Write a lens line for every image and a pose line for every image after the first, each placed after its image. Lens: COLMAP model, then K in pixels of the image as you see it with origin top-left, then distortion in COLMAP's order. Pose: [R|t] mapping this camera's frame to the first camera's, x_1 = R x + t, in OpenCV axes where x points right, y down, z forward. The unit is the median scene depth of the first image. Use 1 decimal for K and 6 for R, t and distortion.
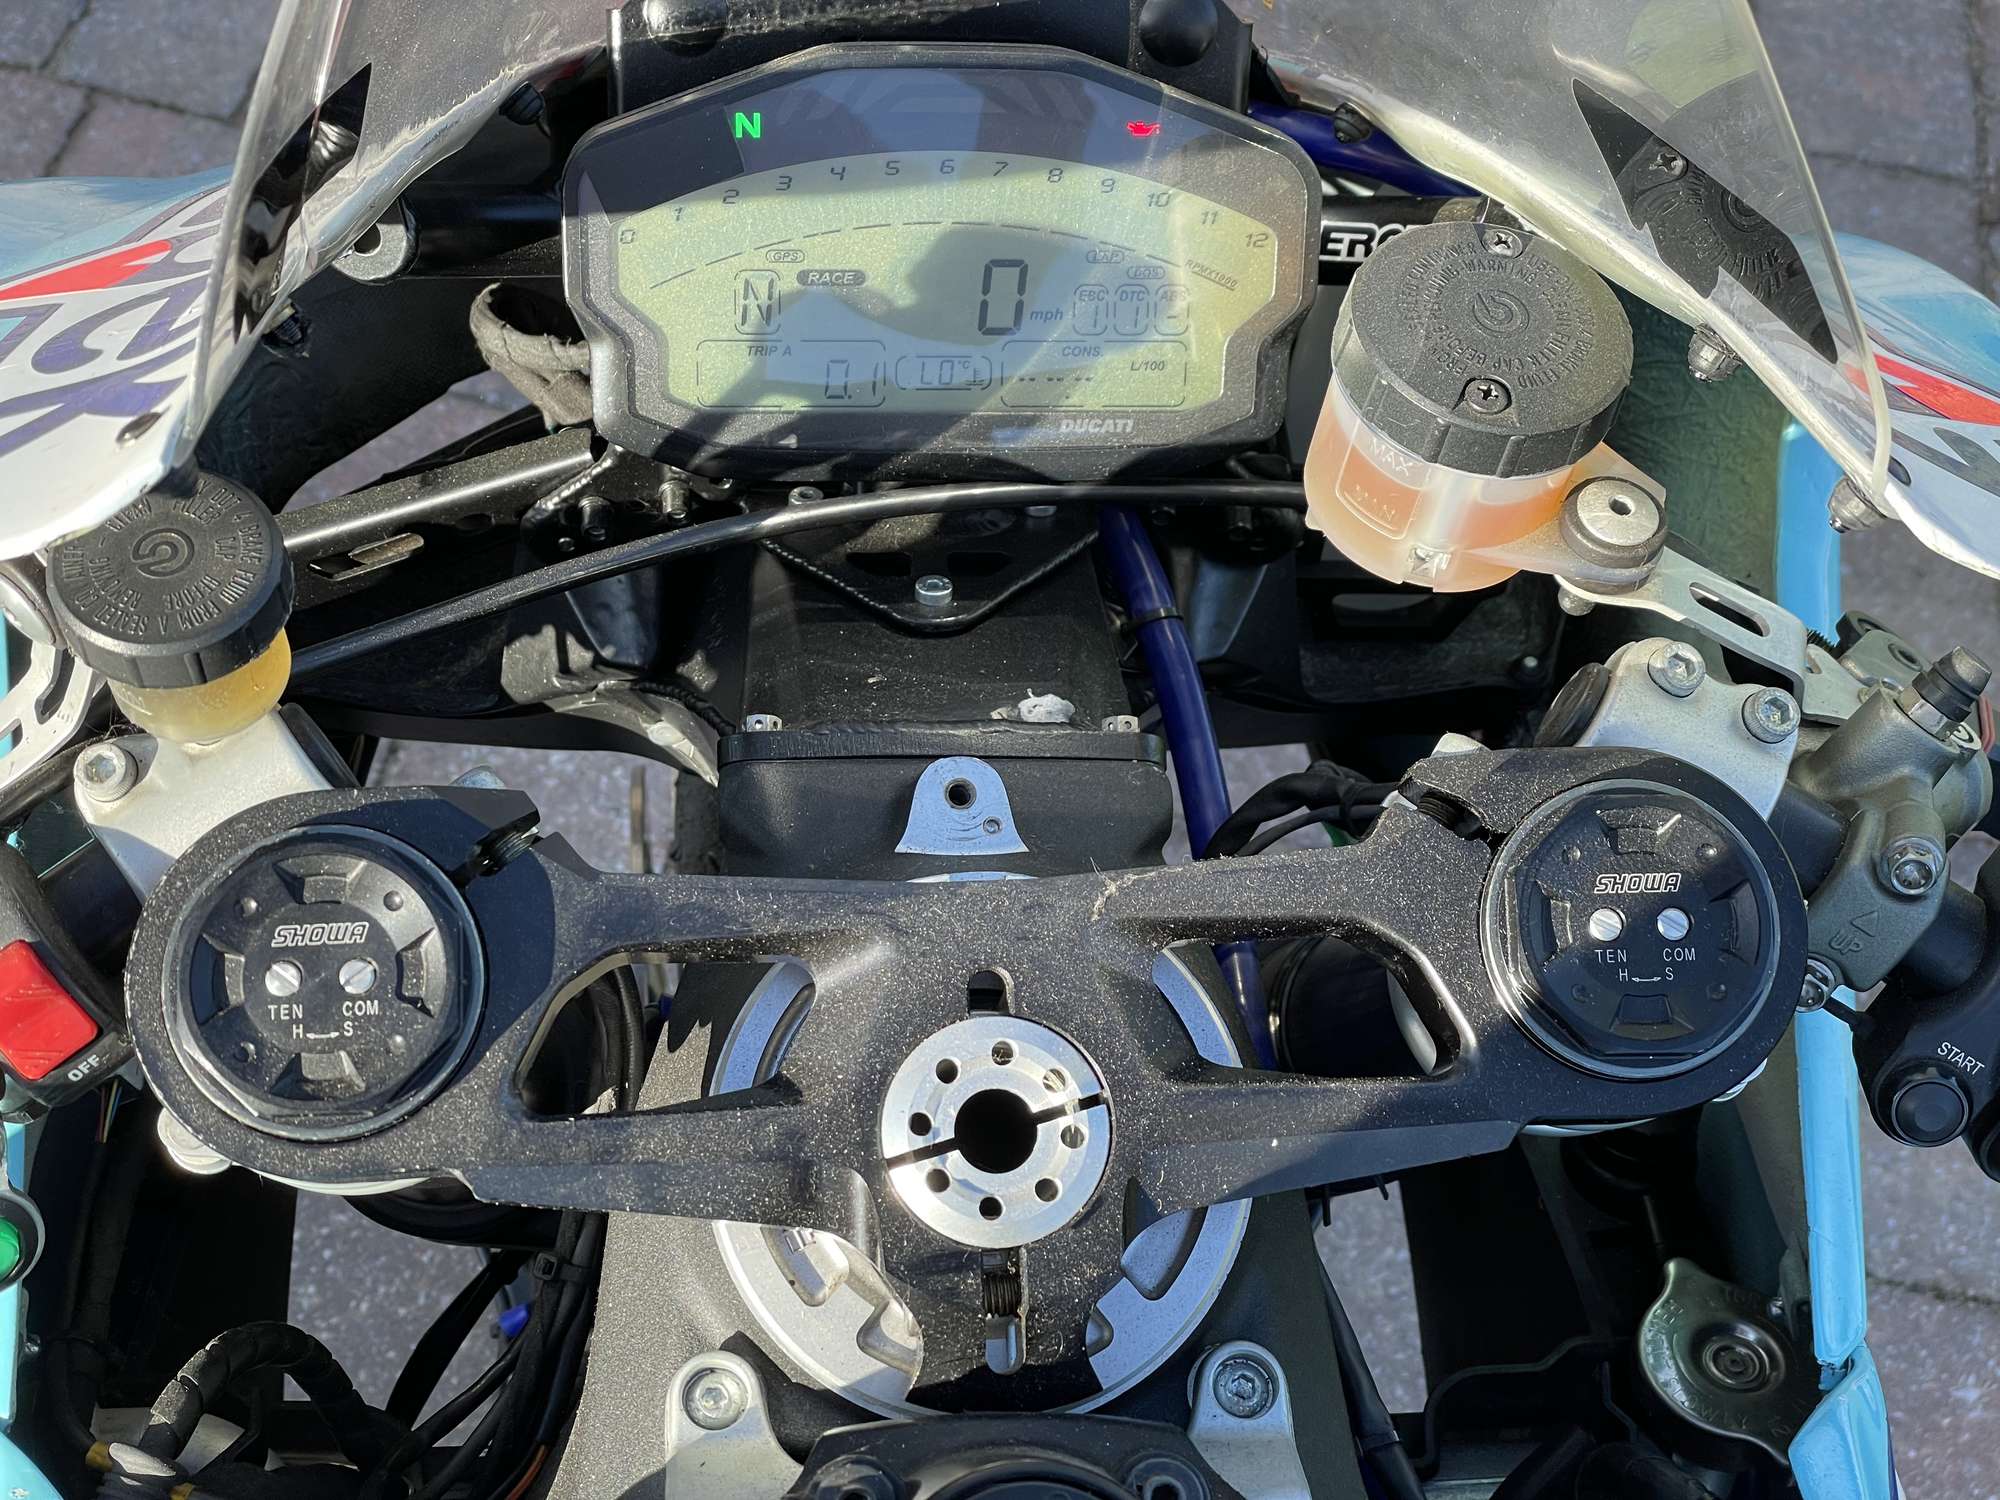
lens RADIAL K [[3037.1, 0, 1001.3], [0, 3037.1, 748.0], [0, 0, 1]] dist [0.000171, 0.000000]
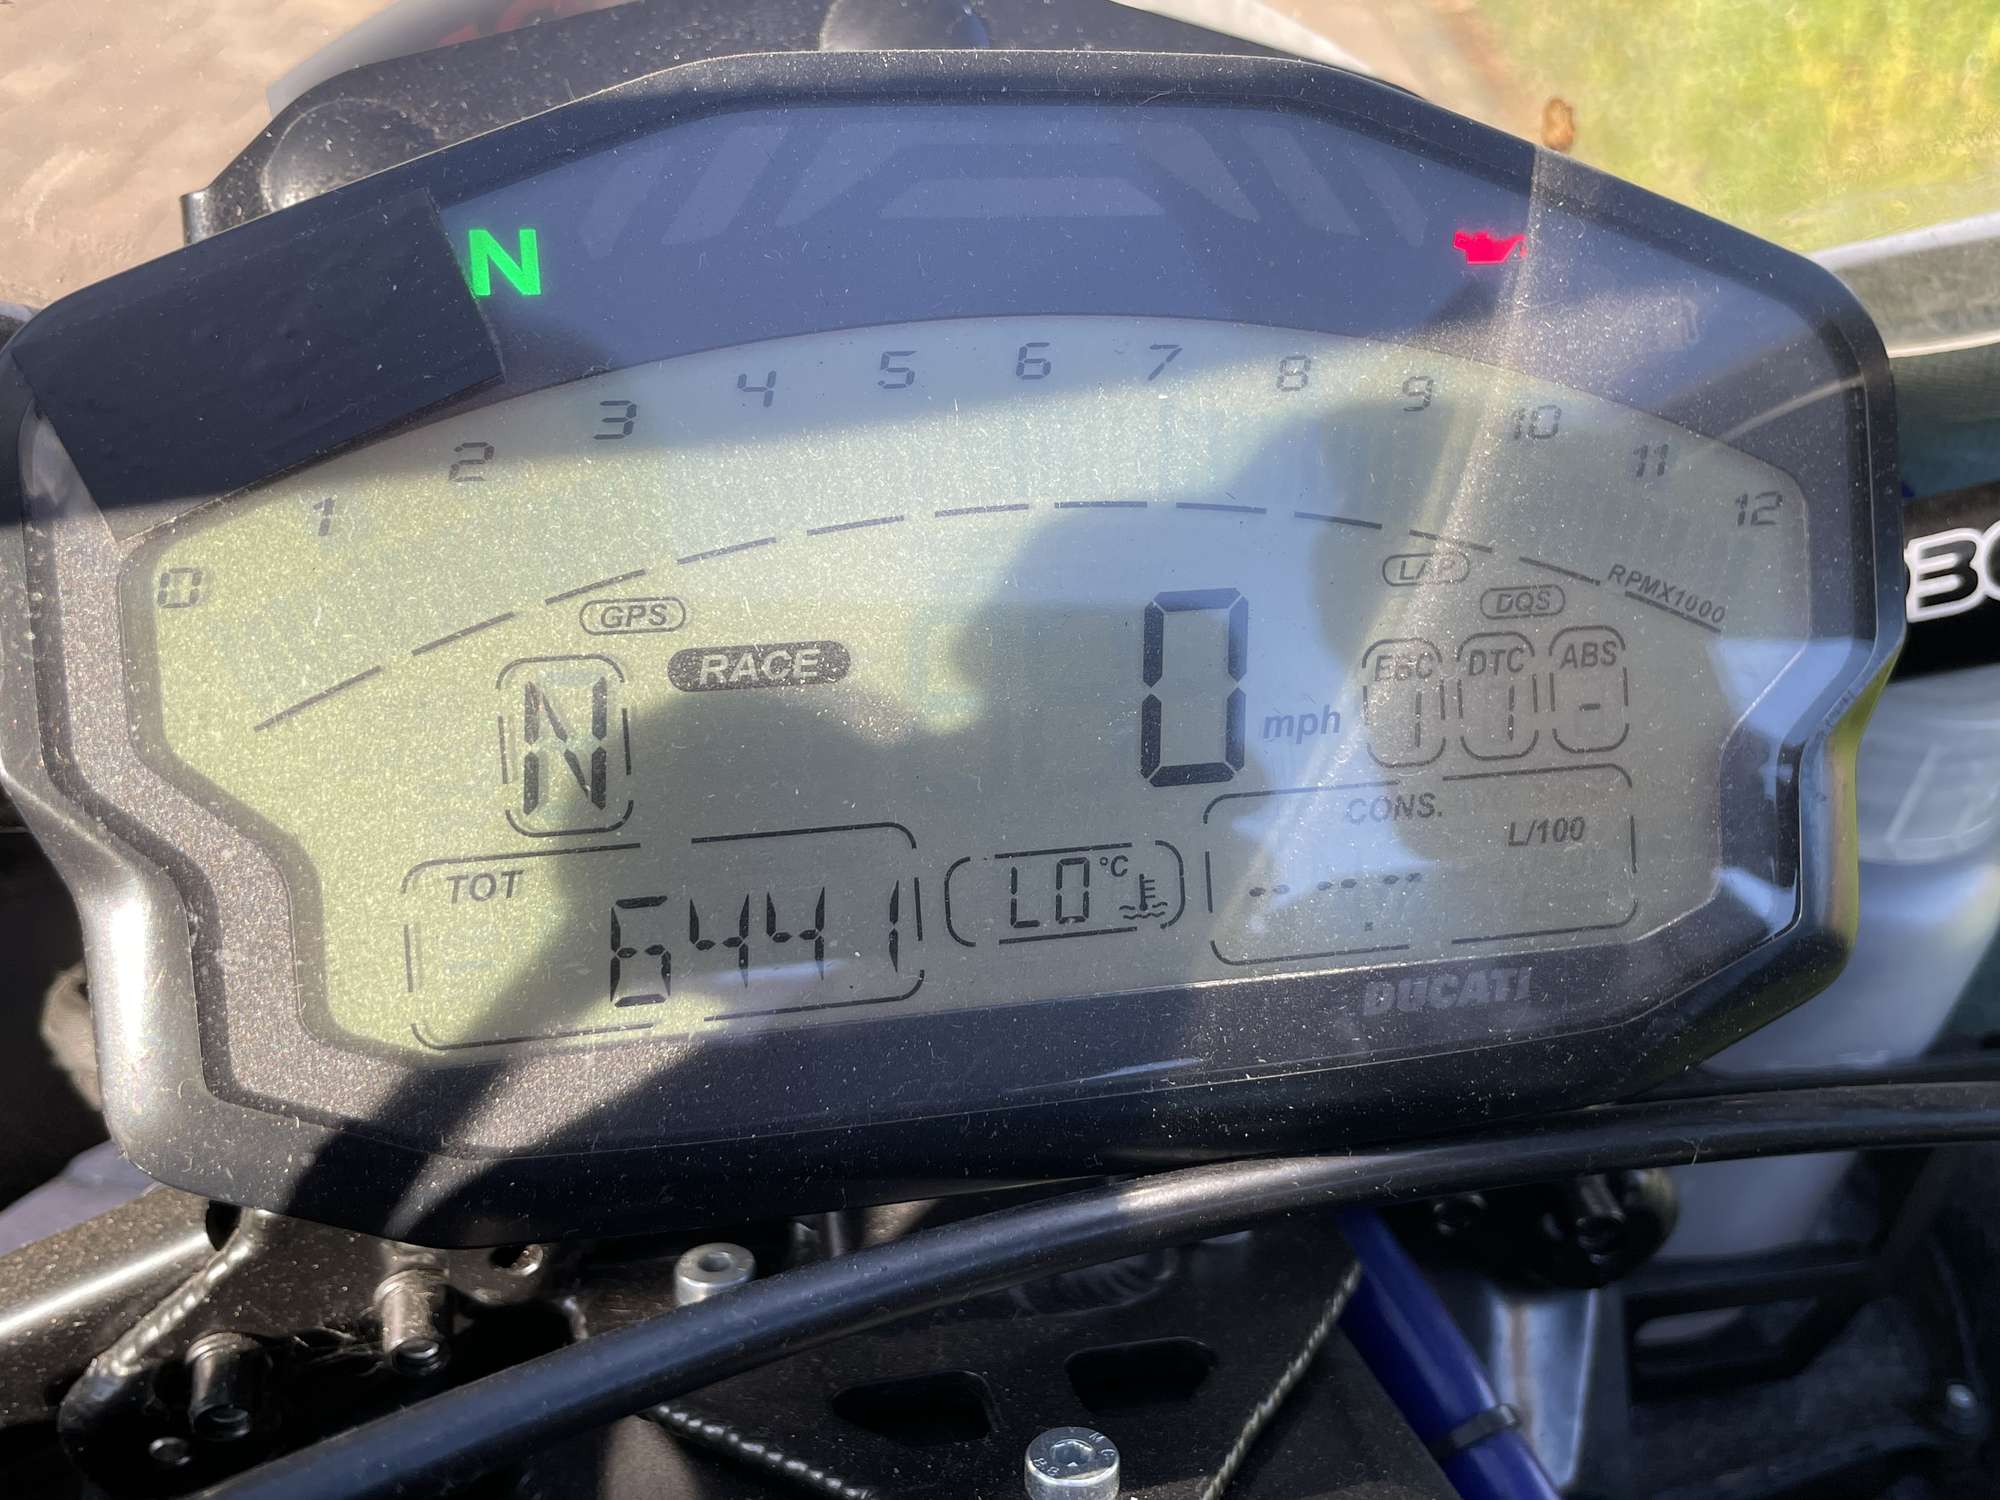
lens RADIAL K [[1902.1, 0, 992.4], [0, 1902.1, 740.5], [0, 0, 1]] dist [0.026754, 0.000000]
pose [[0.986151, -0.093011, 0.137314, -0.060473], [0.132929, 0.938371, -0.319044, -0.066181], [-0.099177, 0.332878, 0.937740, 0.772705]]
